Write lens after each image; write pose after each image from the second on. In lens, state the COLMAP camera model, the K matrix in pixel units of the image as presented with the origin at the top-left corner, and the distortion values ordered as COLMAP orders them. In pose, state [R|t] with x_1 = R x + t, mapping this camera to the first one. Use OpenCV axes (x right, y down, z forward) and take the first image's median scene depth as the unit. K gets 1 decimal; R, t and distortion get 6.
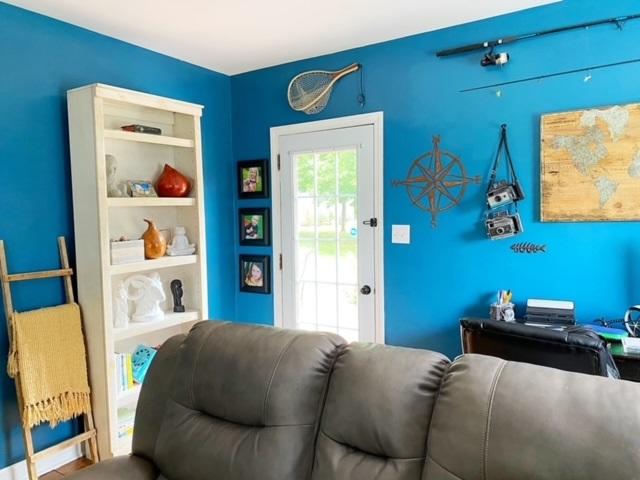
lens RADIAL K [[490.6, 0, 317.0], [0, 490.6, 235.1], [0, 0, 1]] dist [0.036459, -0.016905]
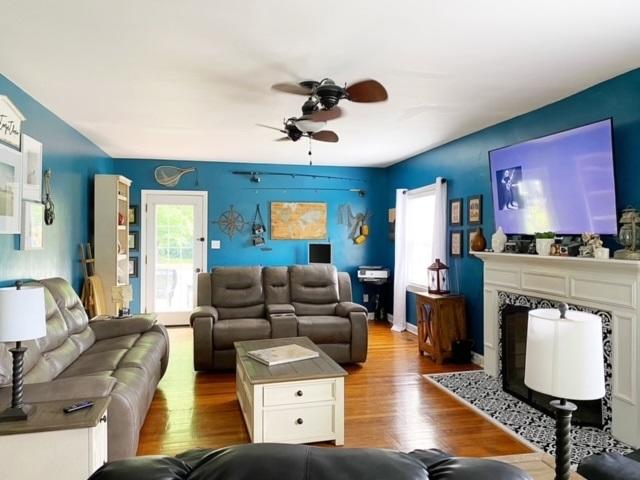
lens RADIAL K [[490.6, 0, 321.6], [0, 490.6, 237.5], [0, 0, 1]] dist [0.036459, -0.016905]
pose [[0.709108, 0.018521, 0.704857, -1.274077], [0.015587, 0.998999, -0.041930, 0.080166], [-0.704928, 0.040719, 0.708109, -1.146485]]
